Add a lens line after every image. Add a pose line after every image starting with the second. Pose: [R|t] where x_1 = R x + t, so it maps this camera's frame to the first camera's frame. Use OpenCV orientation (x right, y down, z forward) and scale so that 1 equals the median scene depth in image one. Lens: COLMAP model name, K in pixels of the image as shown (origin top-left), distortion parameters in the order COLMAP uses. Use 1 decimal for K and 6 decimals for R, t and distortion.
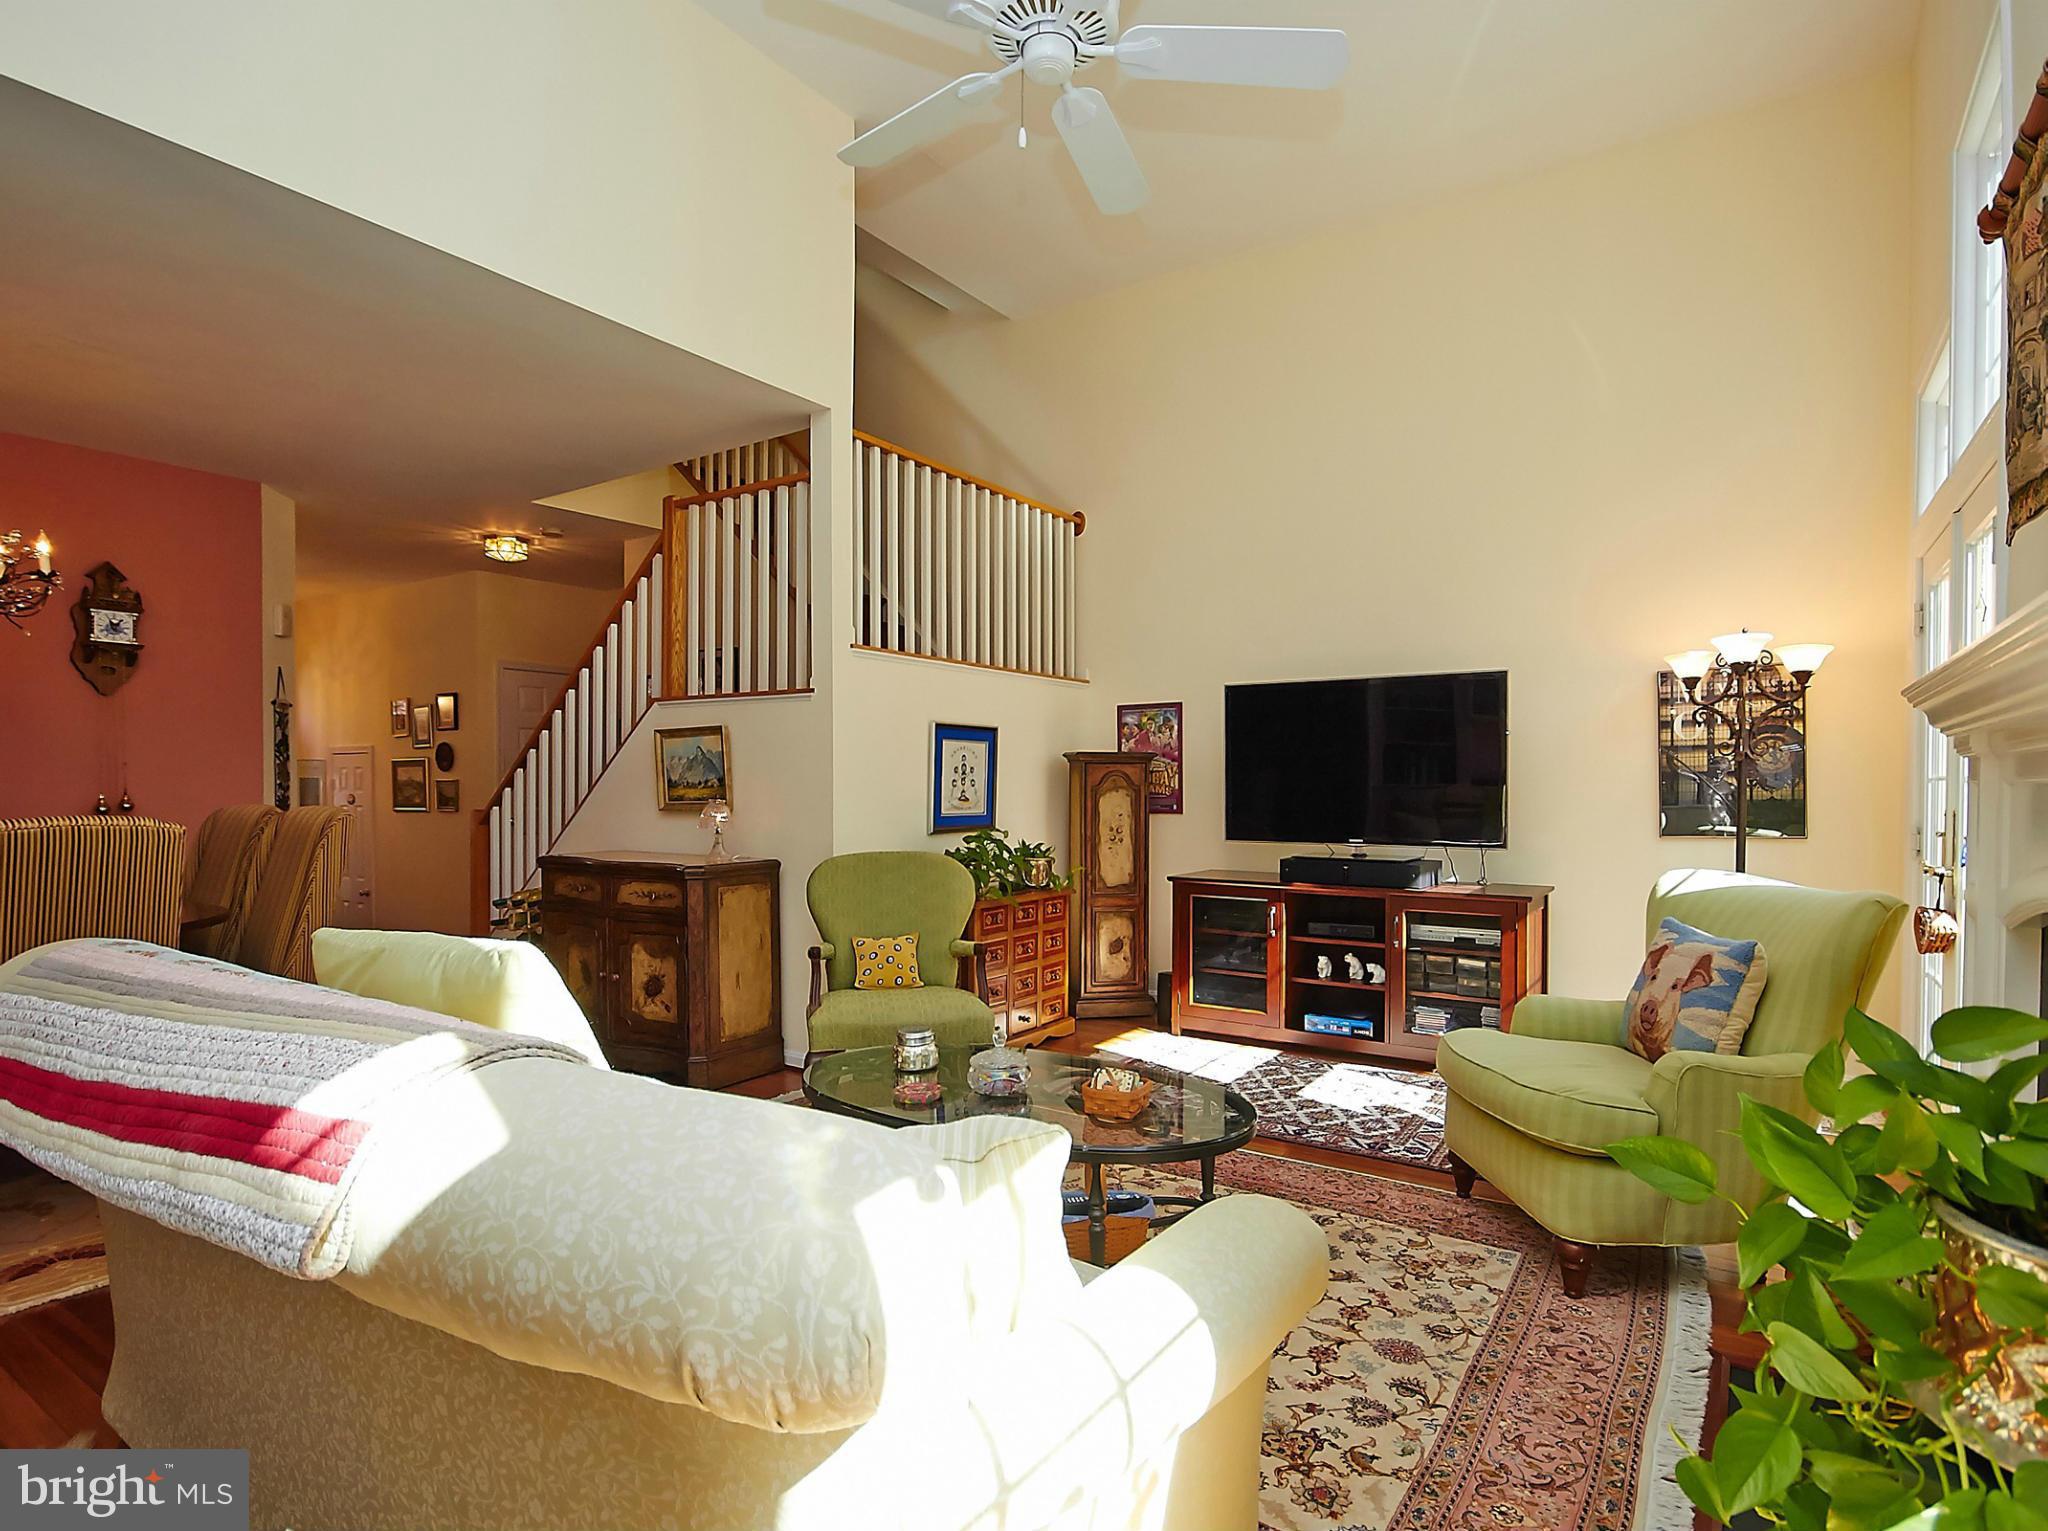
lens RADIAL K [[1101.2, 0, 1030.1], [0, 1101.2, 790.9], [0, 0, 1]] dist [0.006469, 0.000098]
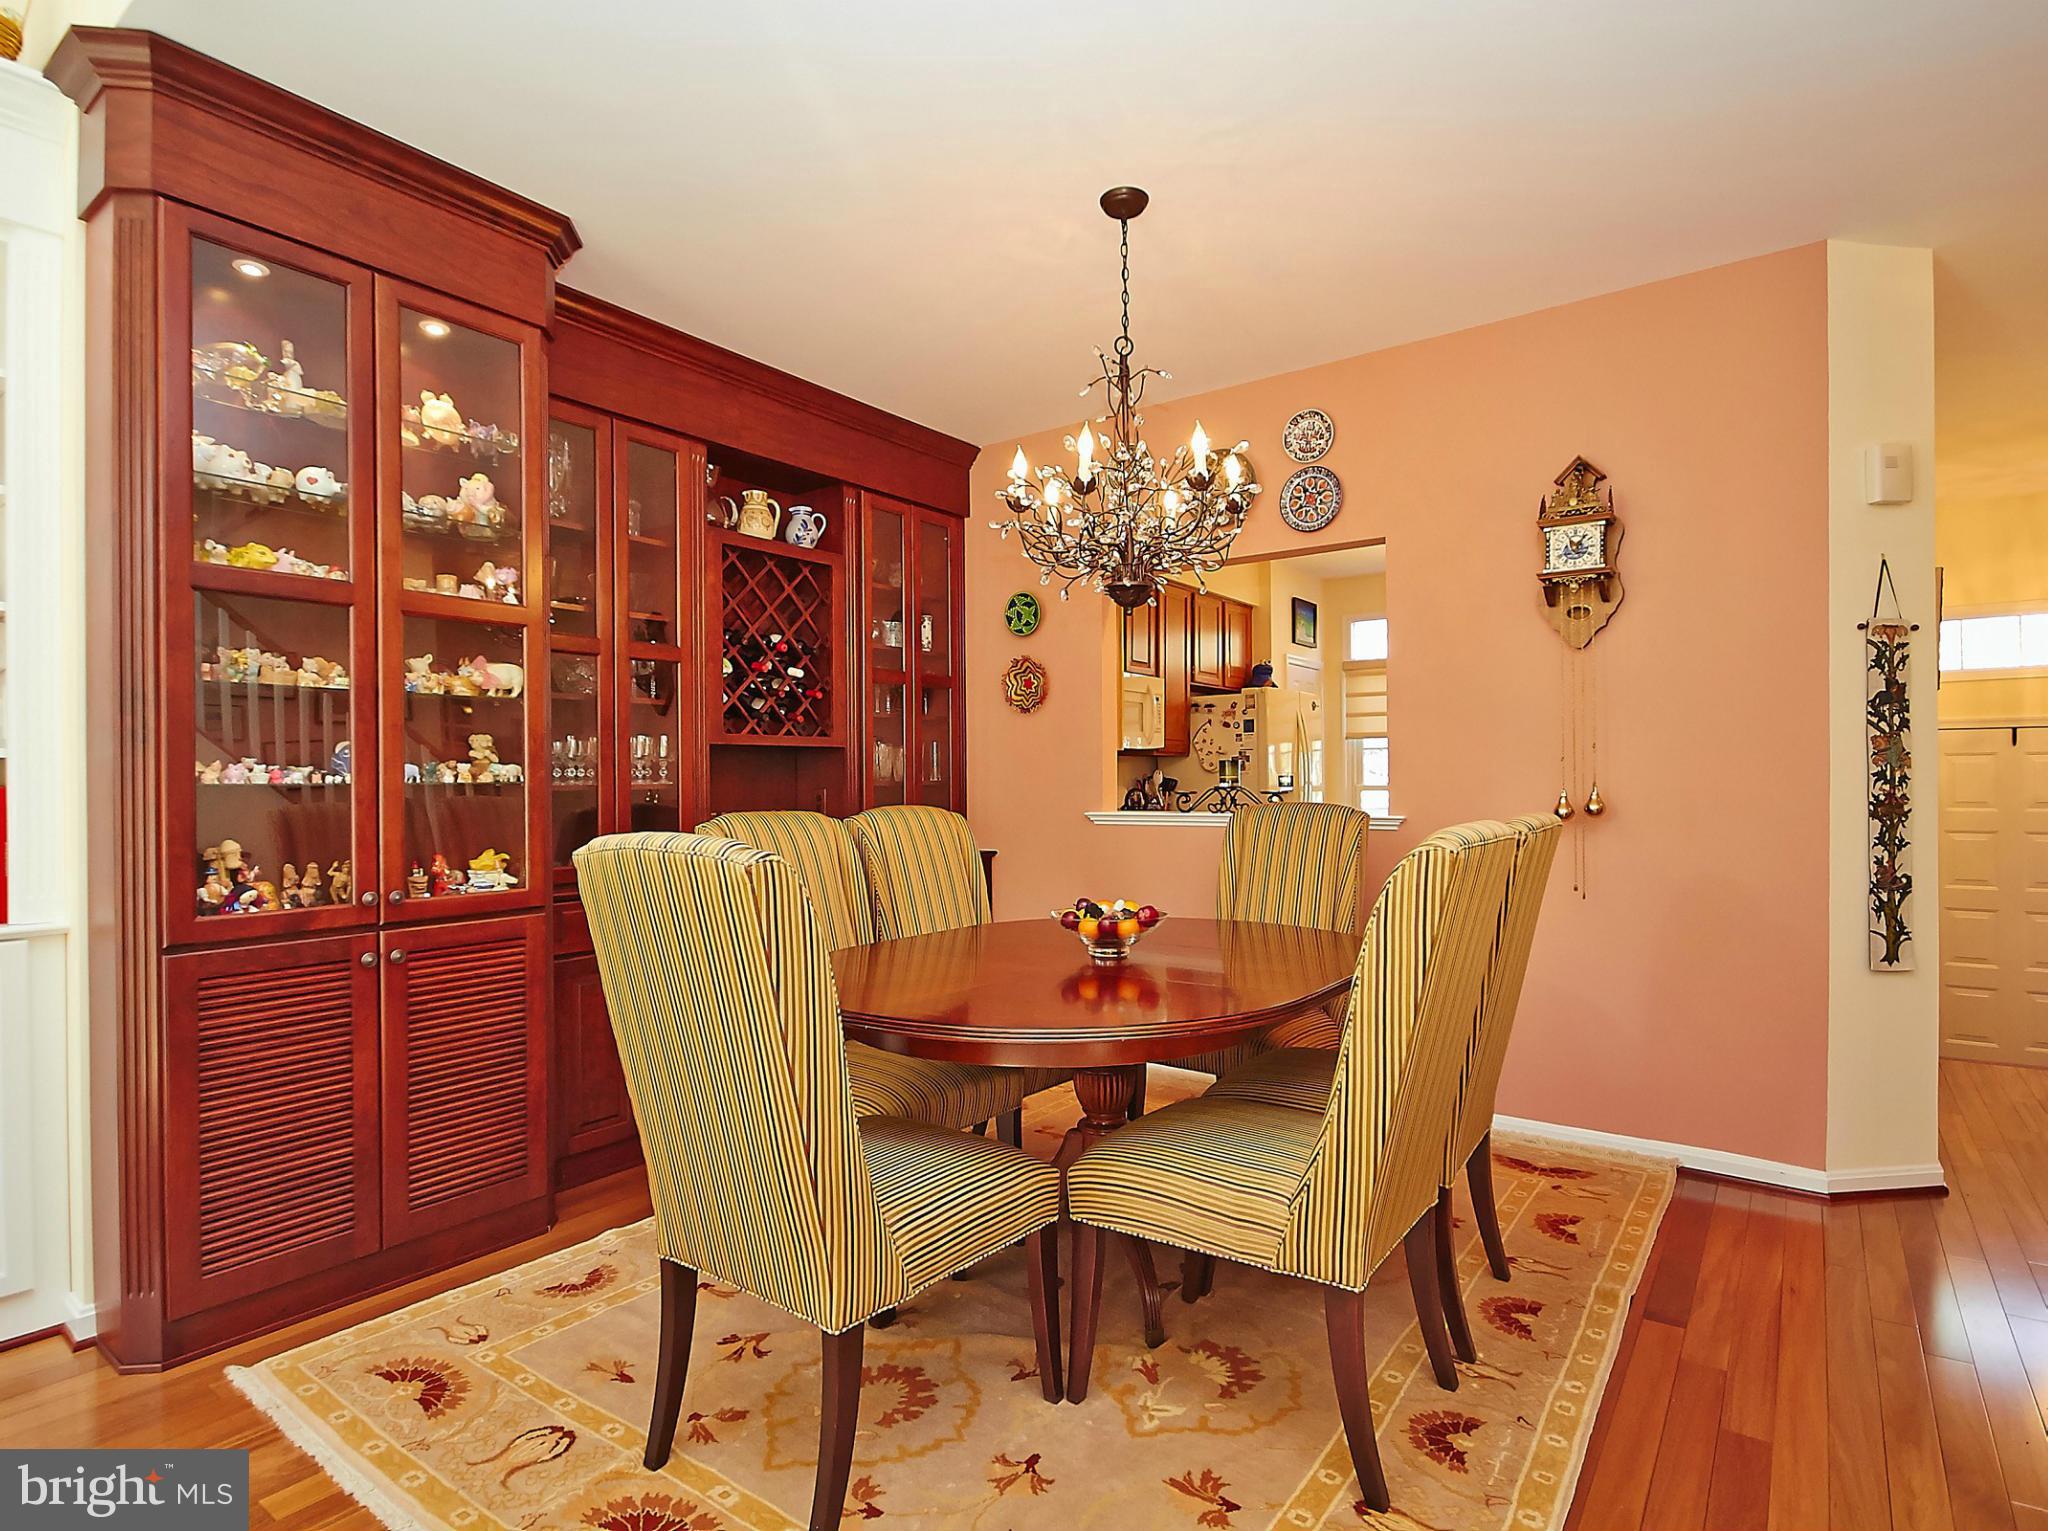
lens RADIAL K [[1065.7, 0, 1027.9], [0, 1065.7, 781.6], [0, 0, 1]] dist [-0.001835, -0.001239]
pose [[-0.047506, -0.000453, -0.998871, -0.160968], [-0.000601, 1.000000, -0.000425, -0.001851], [0.998871, 0.000580, -0.047506, 0.752764]]
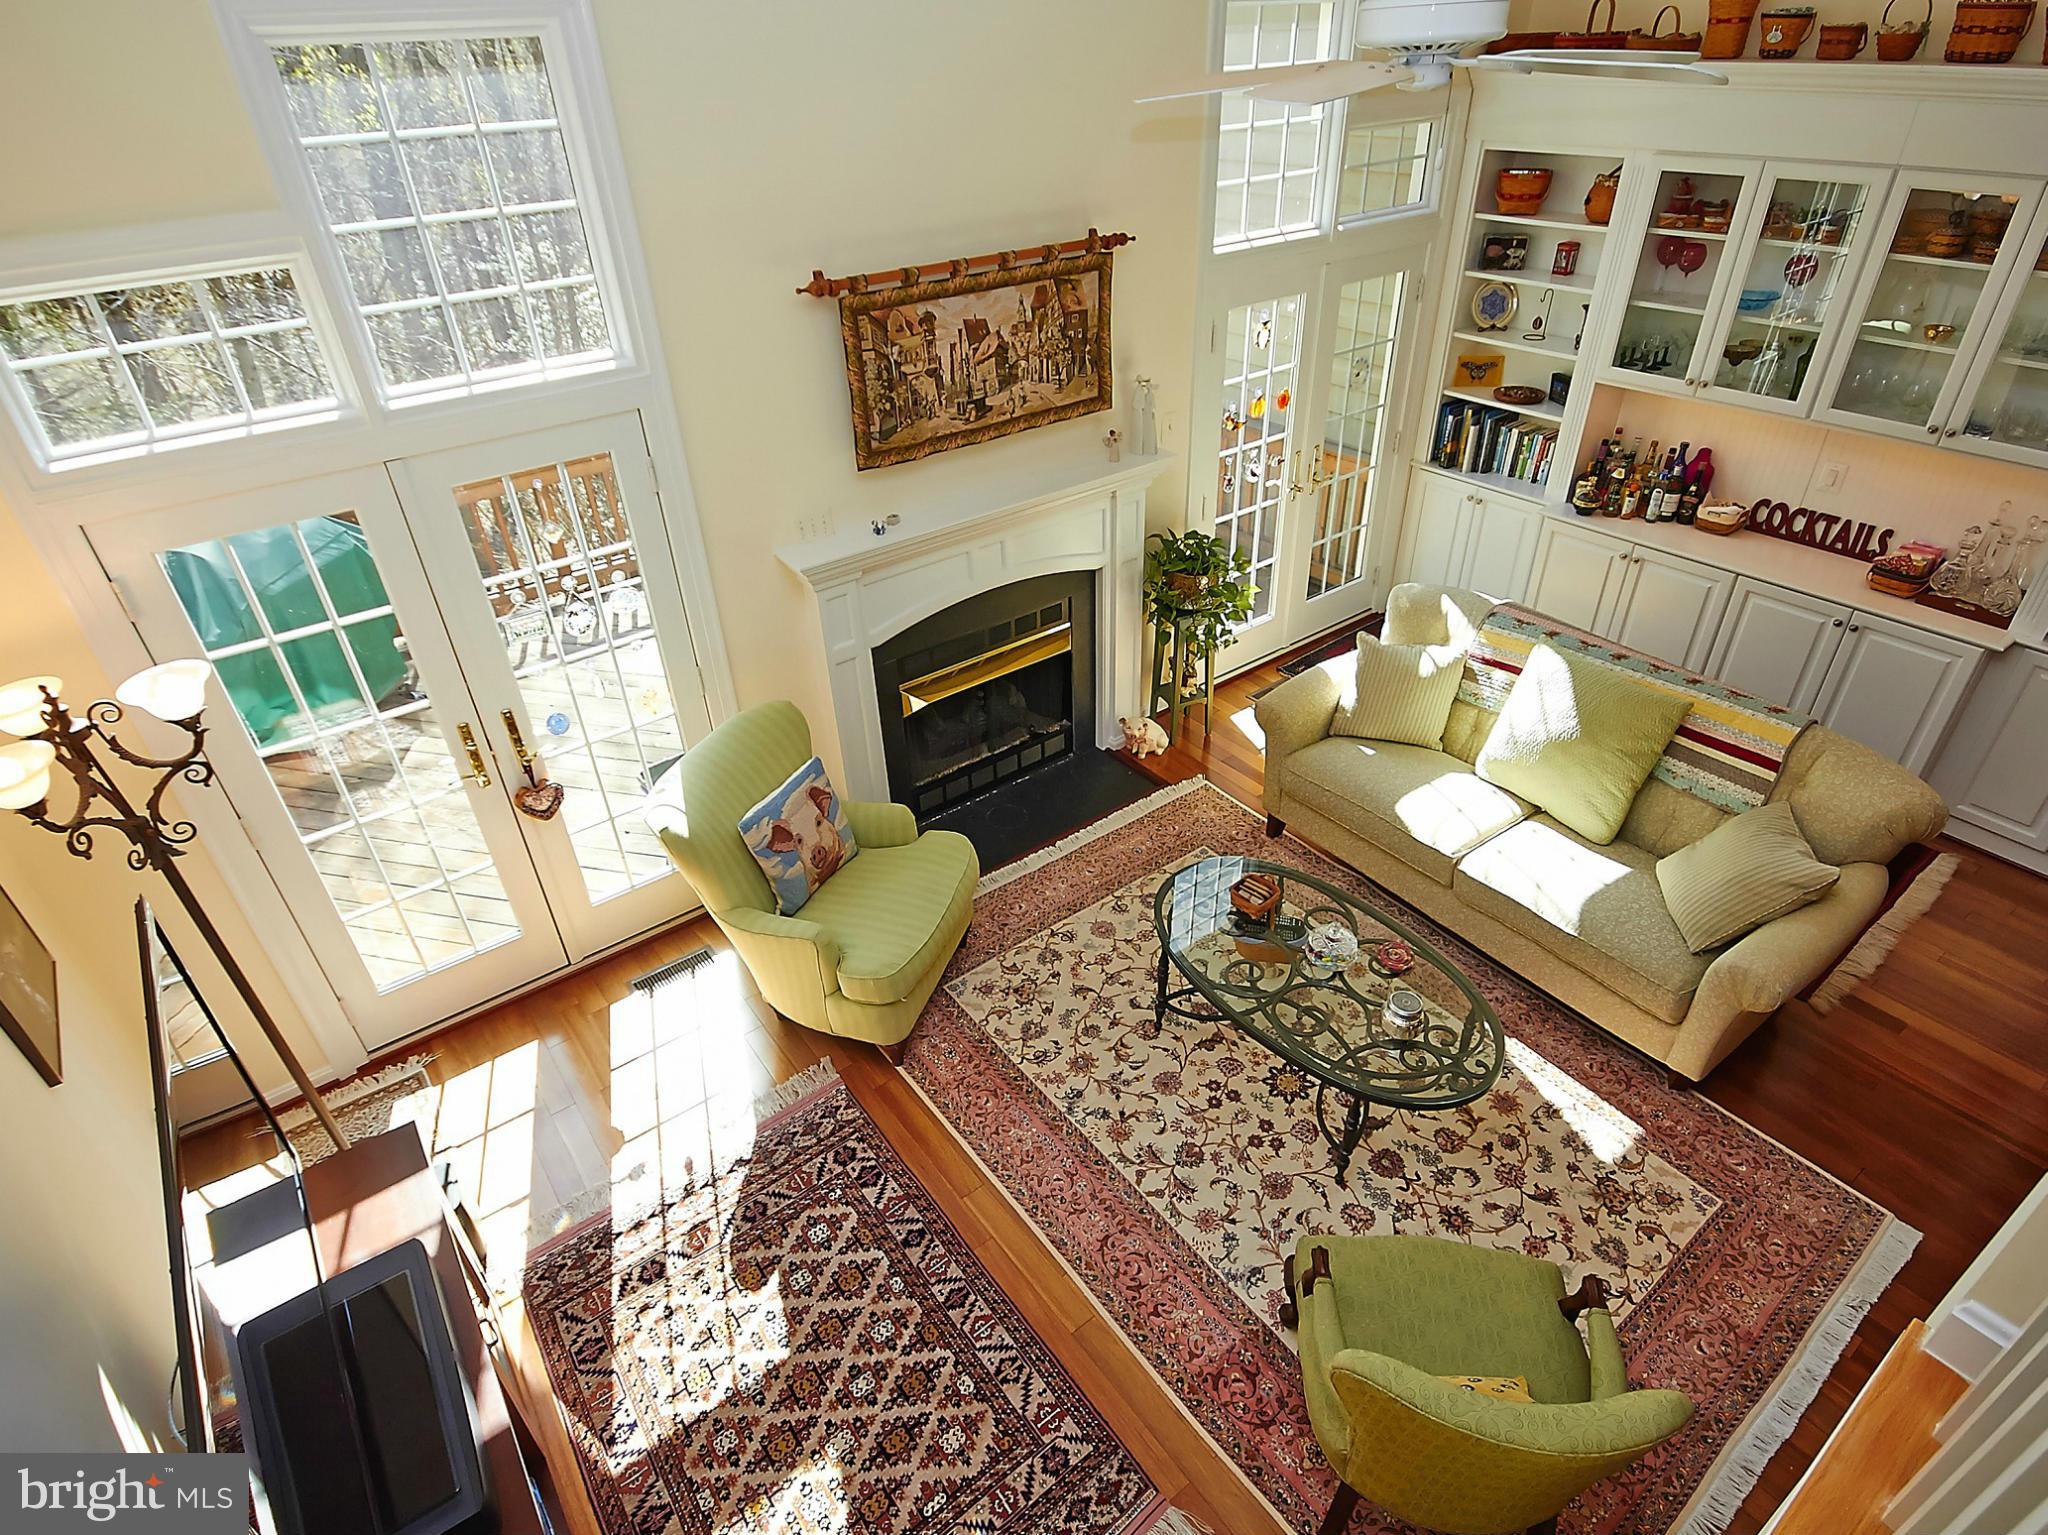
lens RADIAL K [[1112.7, 0, 1033.7], [0, 1112.7, 777.3], [0, 0, 1]] dist [0.005236, 0.001393]
pose [[-0.942931, -0.165810, 0.288771, -0.024360], [0.031815, 0.818382, 0.573794, -0.393578], [-0.331466, 0.550235, -0.766402, 1.202828]]
